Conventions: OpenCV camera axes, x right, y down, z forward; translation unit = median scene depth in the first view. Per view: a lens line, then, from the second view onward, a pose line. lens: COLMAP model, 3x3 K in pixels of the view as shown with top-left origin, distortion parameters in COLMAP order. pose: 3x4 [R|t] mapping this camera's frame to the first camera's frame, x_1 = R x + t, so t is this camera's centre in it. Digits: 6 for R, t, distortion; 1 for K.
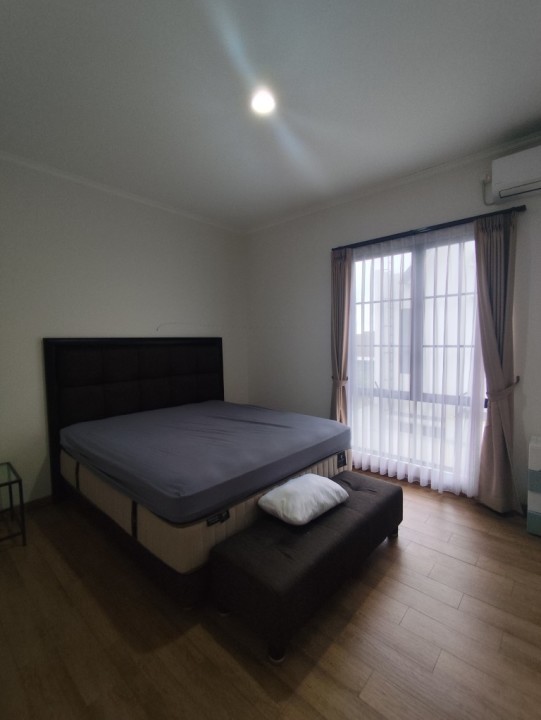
lens RADIAL K [[330.3, 0, 270.6], [0, 330.3, 360.5], [0, 0, 1]] dist [-0.005223, 0.000389]
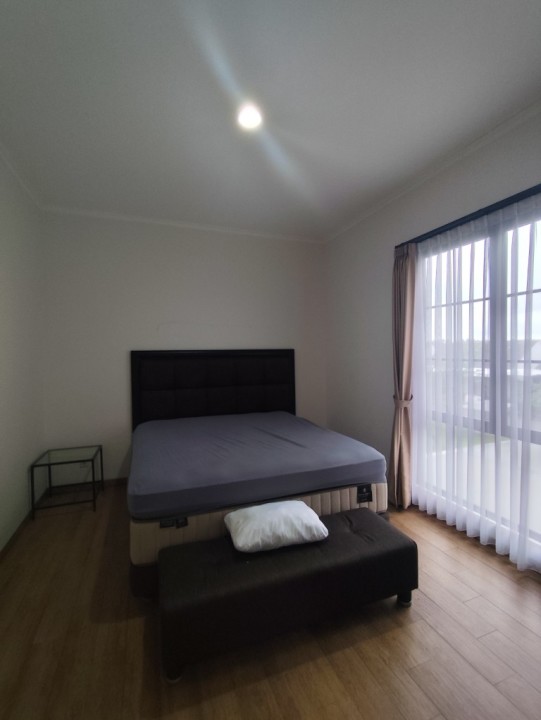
lens RADIAL K [[330.3, 0, 269.8], [0, 330.3, 360.4], [0, 0, 1]] dist [-0.005223, 0.000389]
pose [[0.887567, 0.013074, -0.460493, 0.387309], [-0.026953, 0.999359, -0.023578, -0.016565], [0.459889, 0.033338, 0.887350, 0.122413]]
